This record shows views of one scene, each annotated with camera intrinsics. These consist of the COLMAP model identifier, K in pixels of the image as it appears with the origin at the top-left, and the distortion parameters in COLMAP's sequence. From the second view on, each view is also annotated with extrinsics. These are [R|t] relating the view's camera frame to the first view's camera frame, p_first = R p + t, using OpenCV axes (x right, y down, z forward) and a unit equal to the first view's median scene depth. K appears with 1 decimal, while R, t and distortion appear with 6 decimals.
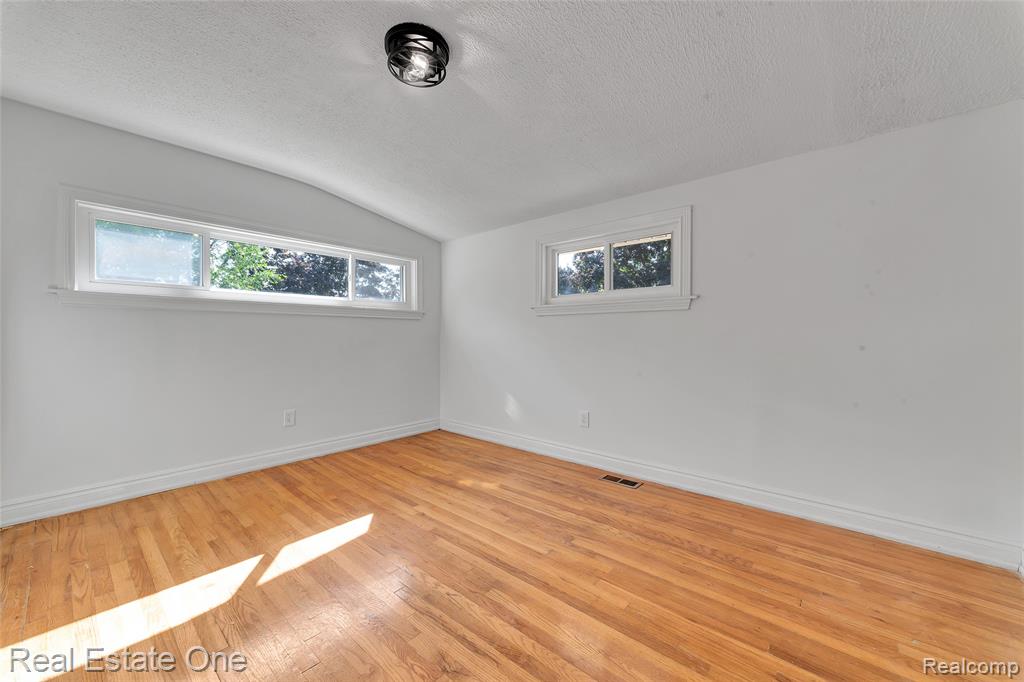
lens RADIAL K [[398.9, 0, 509.9], [0, 398.9, 339.0], [0, 0, 1]] dist [0.006618, 0.000035]
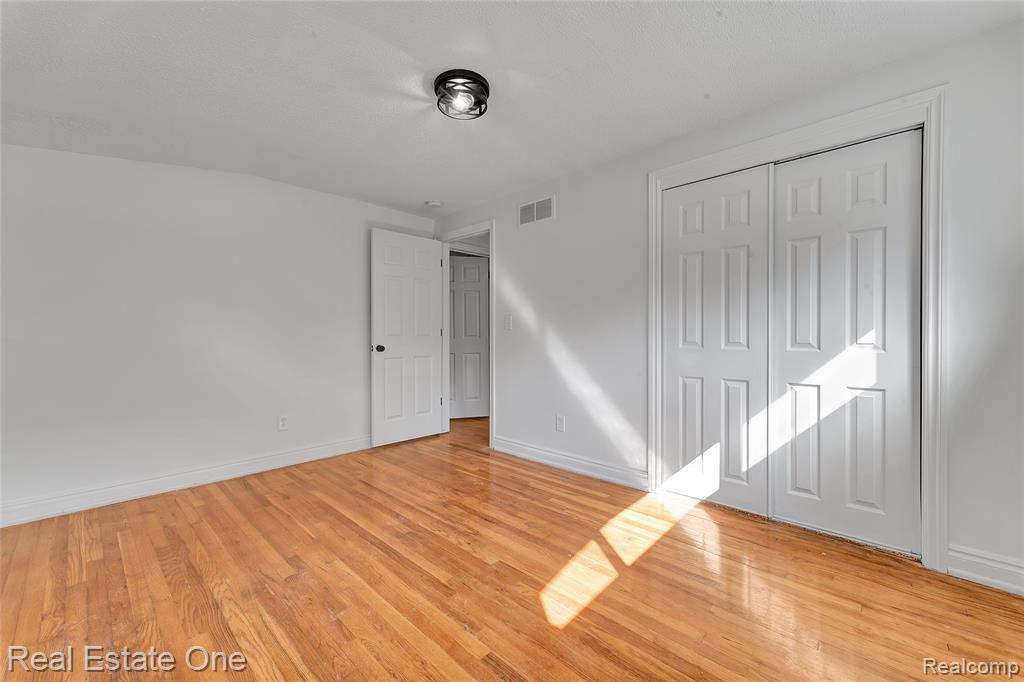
lens RADIAL K [[398.9, 0, 513.6], [0, 398.9, 337.6], [0, 0, 1]] dist [0.006618, 0.000035]
pose [[-0.999743, 0.006828, 0.021631, -0.355615], [0.007125, 0.999881, 0.013685, -0.019979], [-0.021535, 0.013836, -0.999672, 1.896244]]
